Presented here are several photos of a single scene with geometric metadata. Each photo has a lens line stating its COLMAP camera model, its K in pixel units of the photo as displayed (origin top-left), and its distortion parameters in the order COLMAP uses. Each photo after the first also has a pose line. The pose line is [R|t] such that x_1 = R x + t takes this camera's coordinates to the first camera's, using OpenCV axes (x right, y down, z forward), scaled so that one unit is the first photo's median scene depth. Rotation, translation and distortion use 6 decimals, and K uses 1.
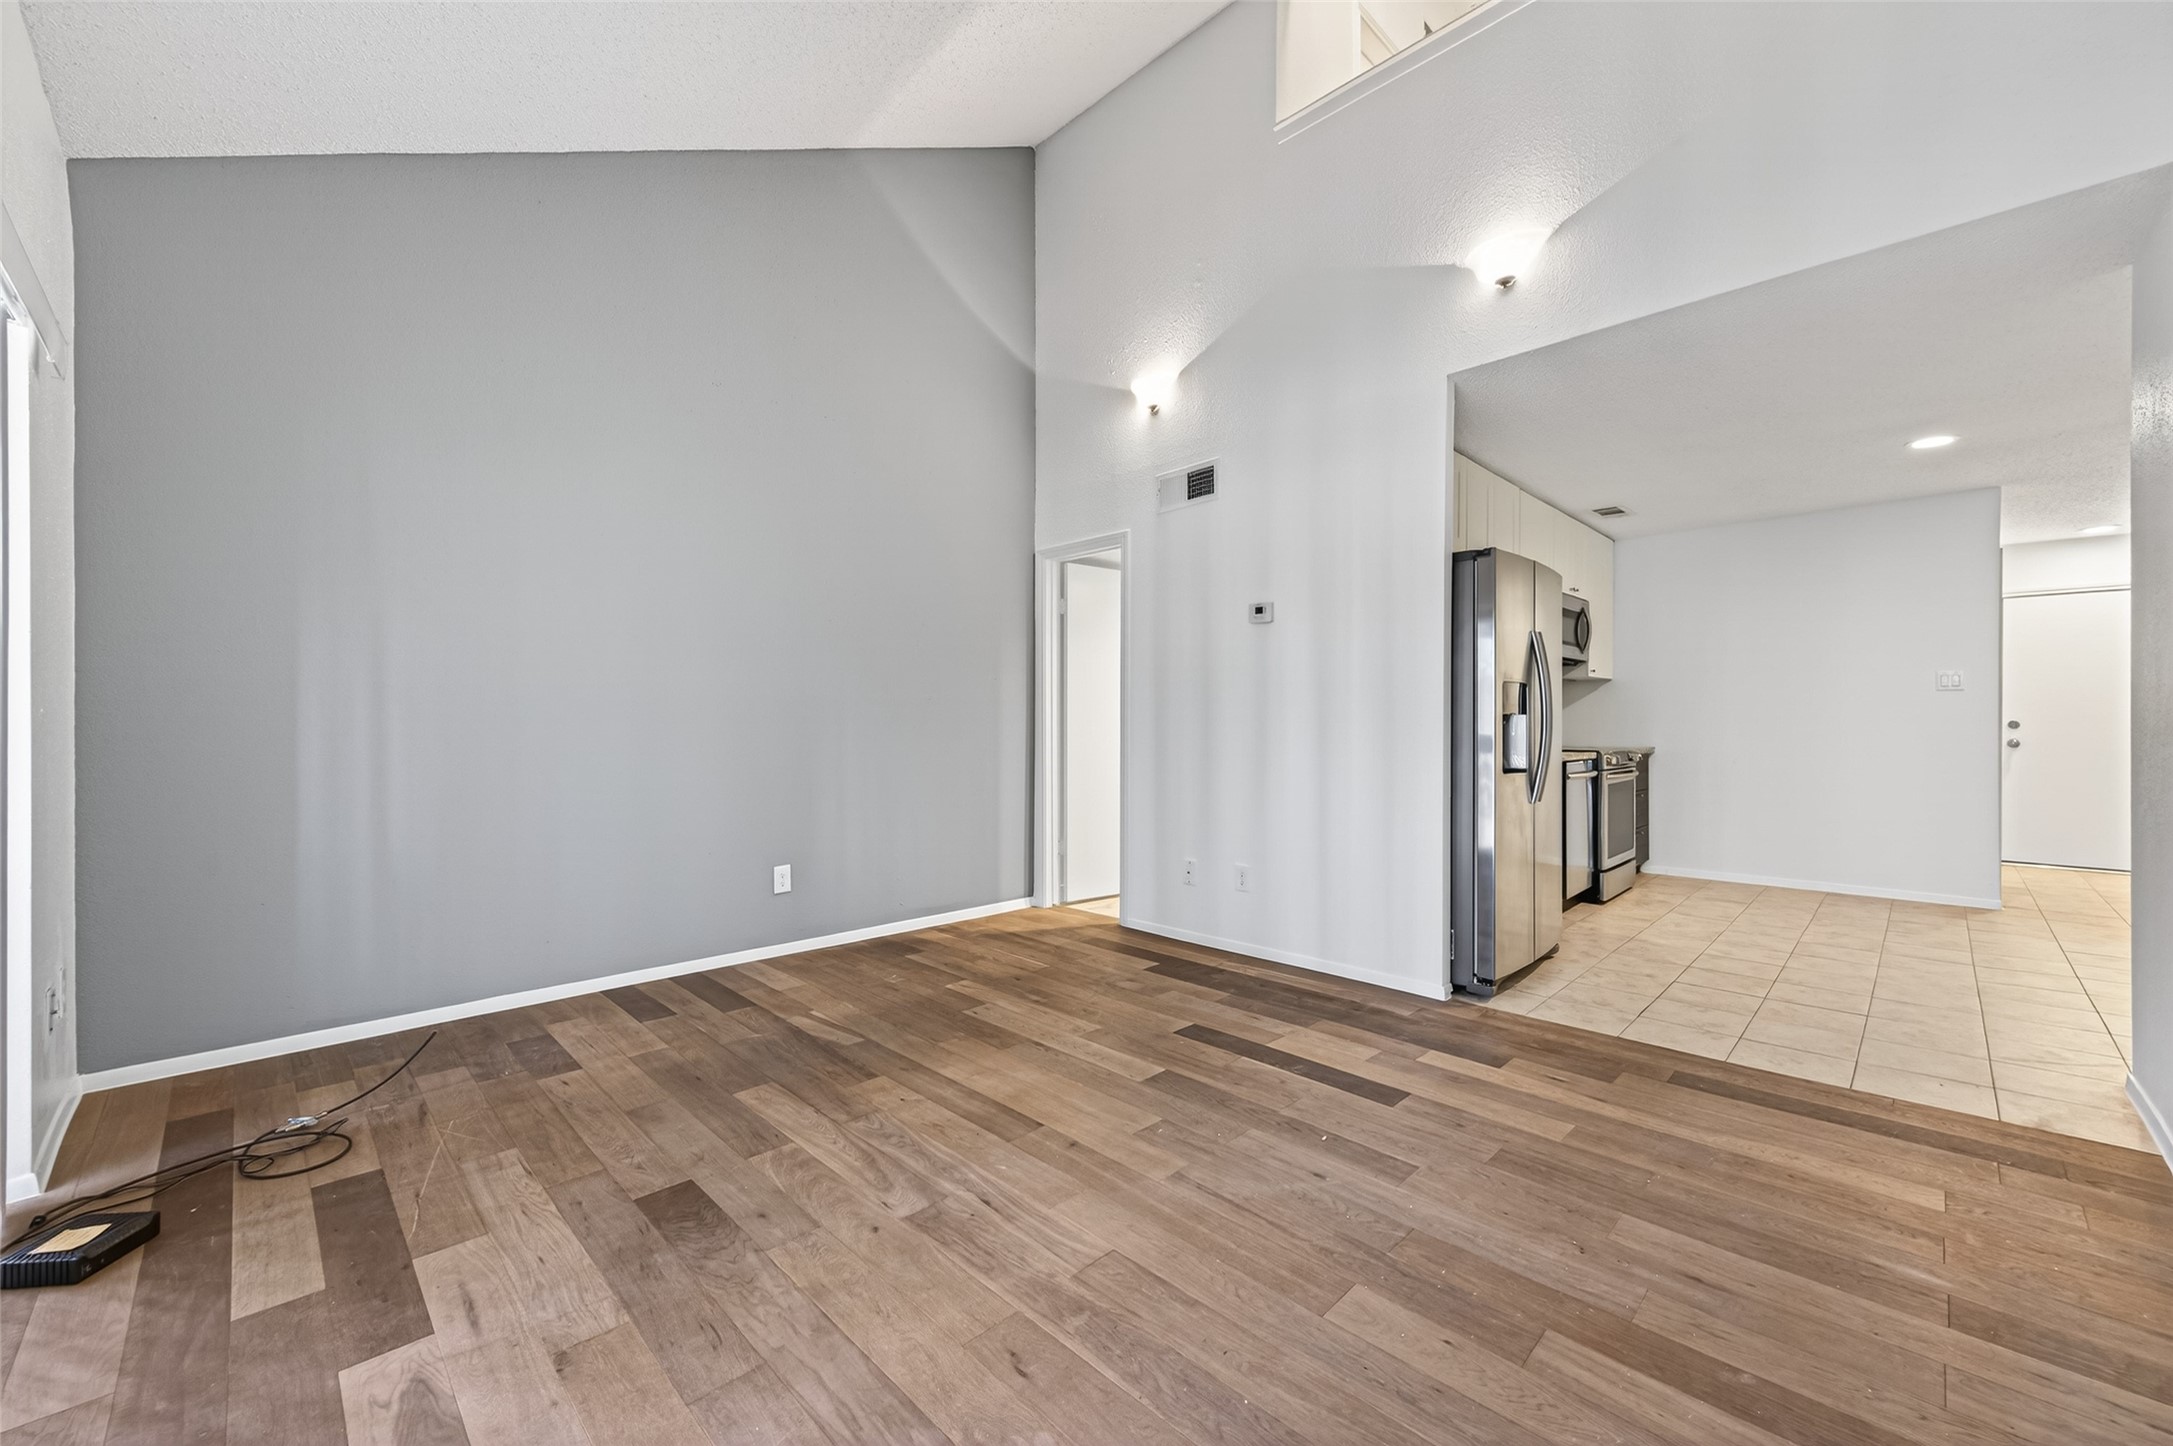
lens RADIAL K [[845.3, 0, 1090.6], [0, 845.3, 725.1], [0, 0, 1]] dist [0.008772, -0.002593]
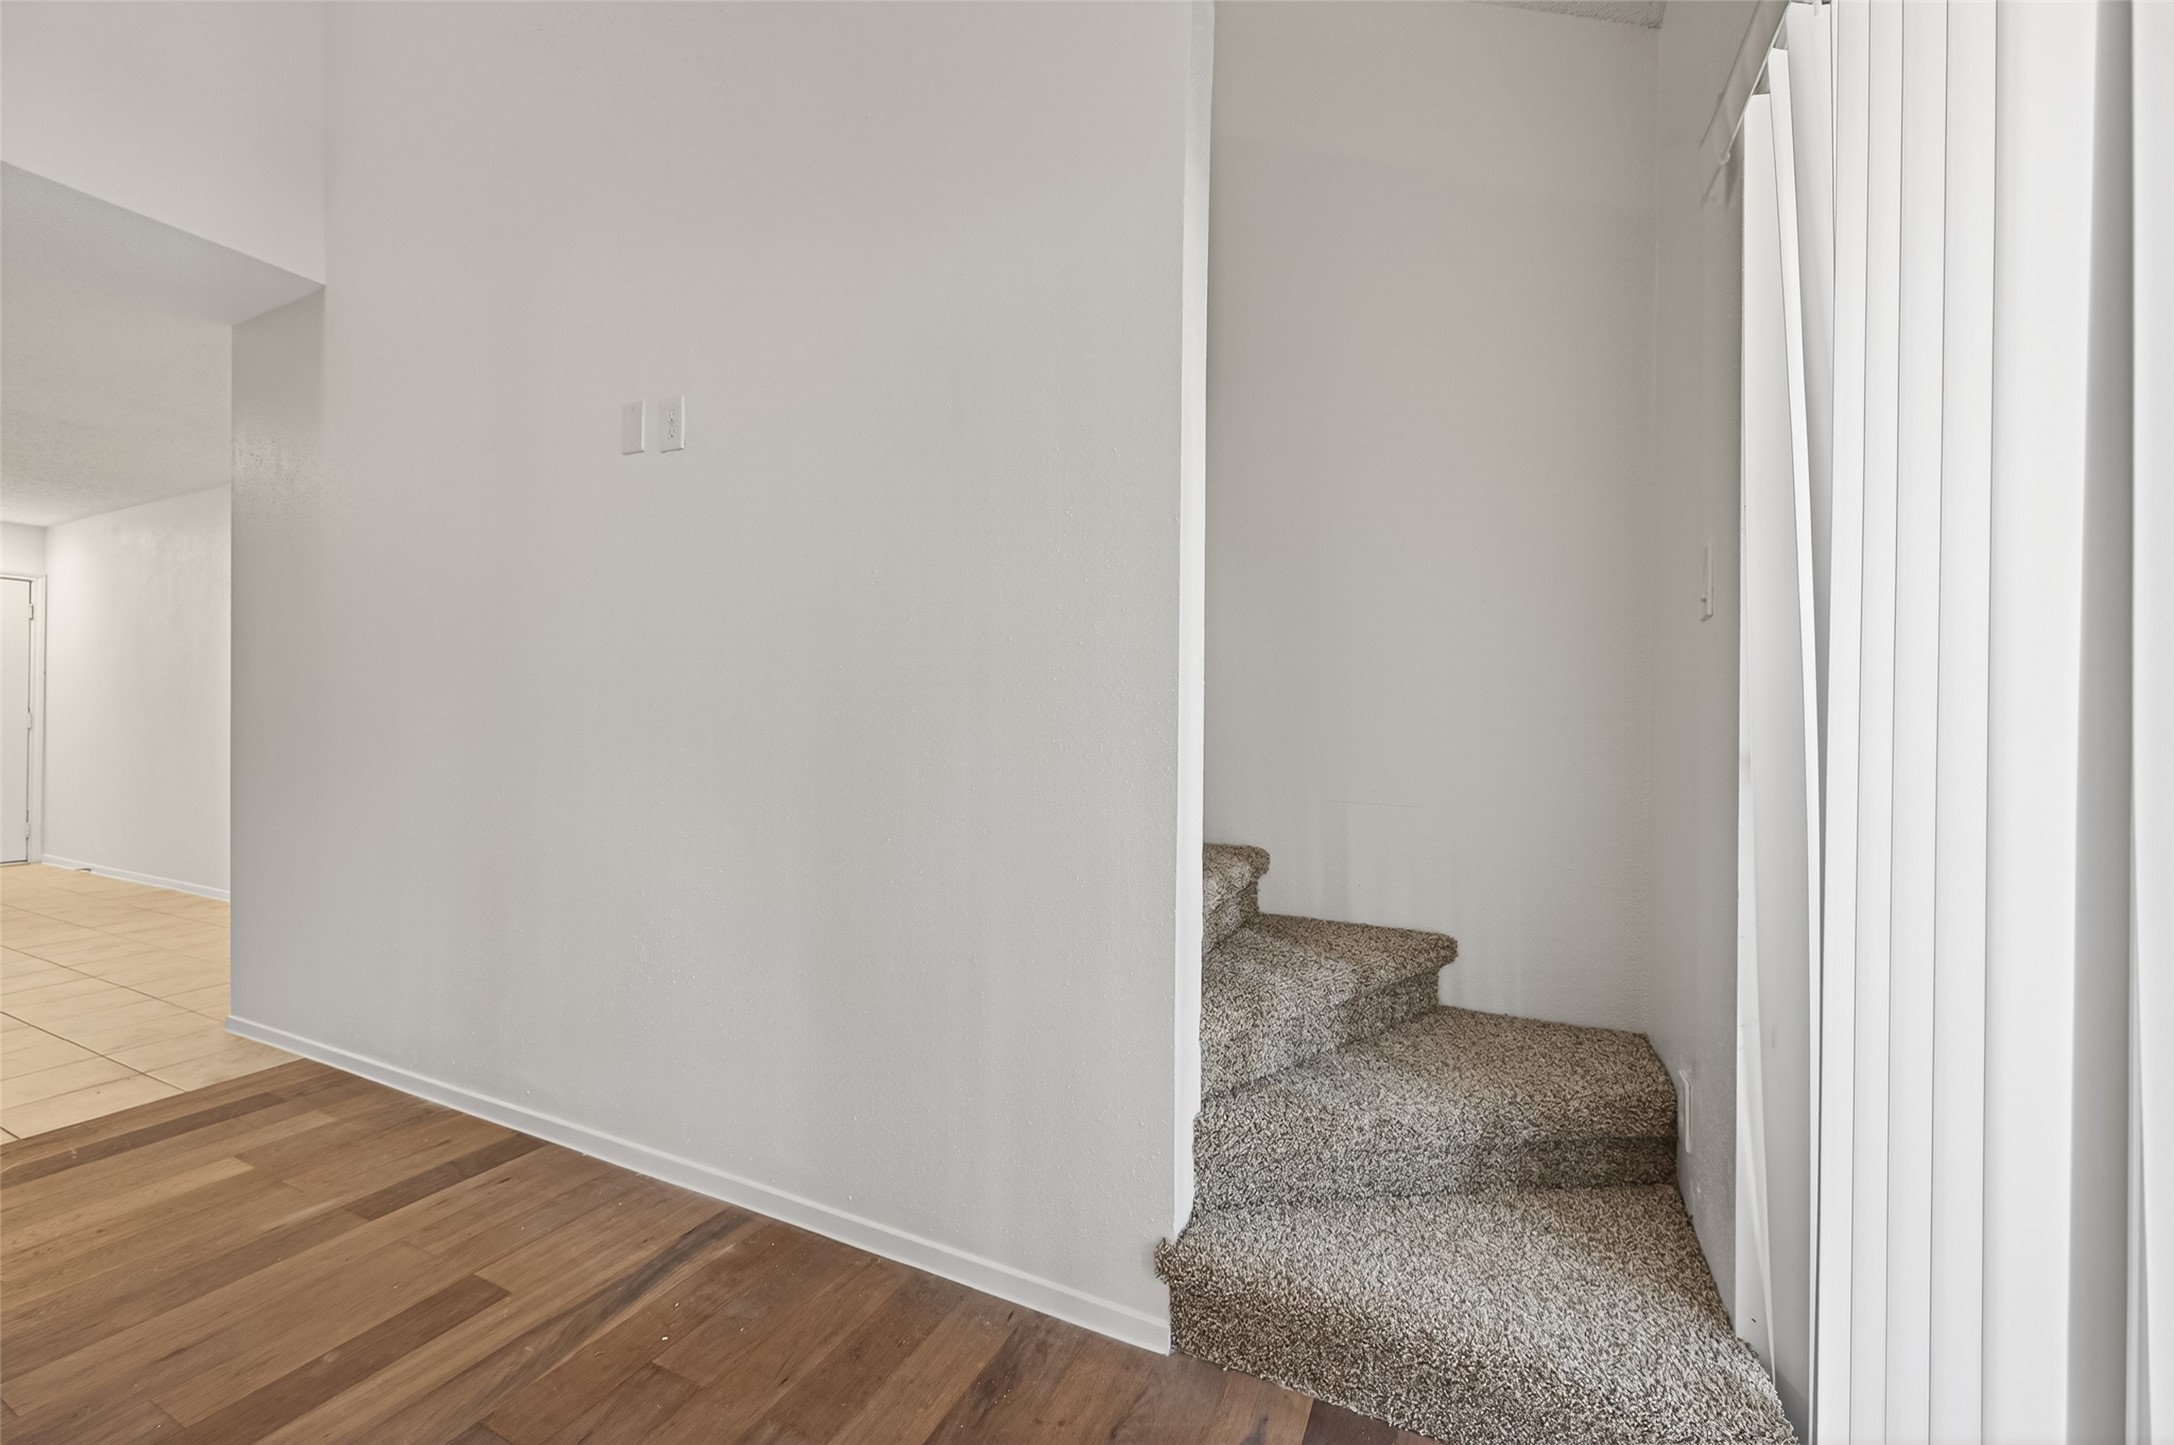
lens RADIAL K [[845.7, 0, 1079.3], [0, 845.7, 729.0], [0, 0, 1]] dist [0.008772, -0.002593]
pose [[-0.326580, -0.002279, 0.945167, -0.259036], [-0.009916, 0.999950, -0.001016, 0.001810], [-0.945117, -0.009704, -0.326587, 0.258529]]
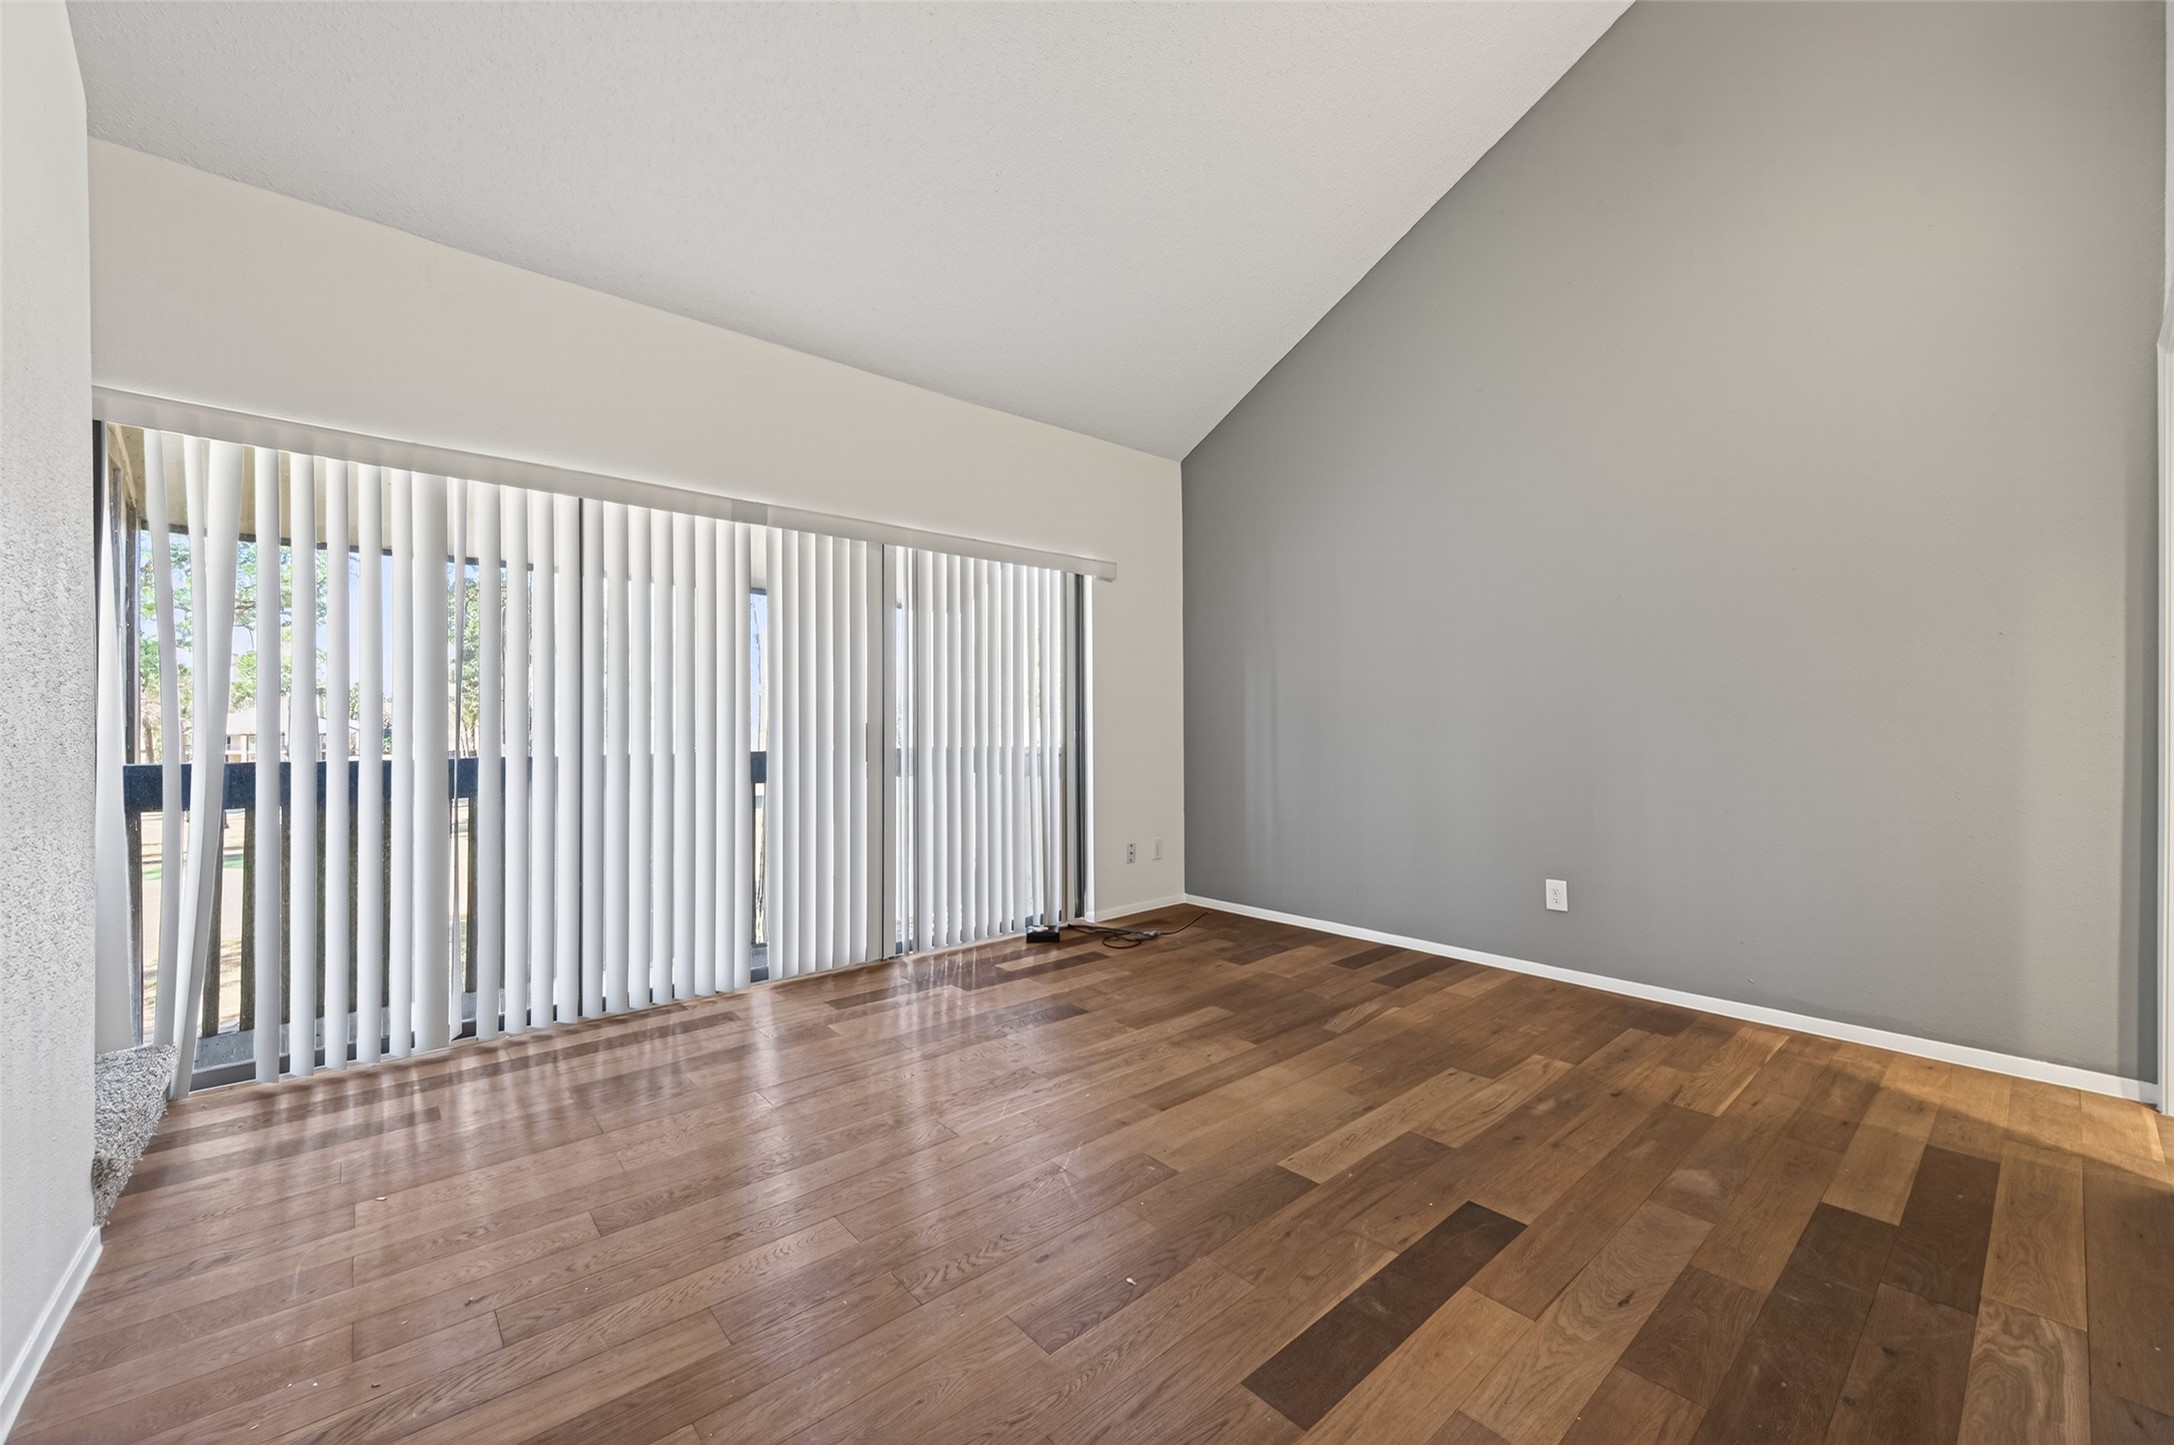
lens RADIAL K [[845.7, 0, 1083.3], [0, 845.7, 721.6], [0, 0, 1]] dist [0.008772, -0.002593]
pose [[-0.073439, -0.008795, -0.997261, 0.850744], [0.008561, 0.999919, -0.009449, 0.004675], [0.997263, -0.009231, -0.073358, 0.847105]]
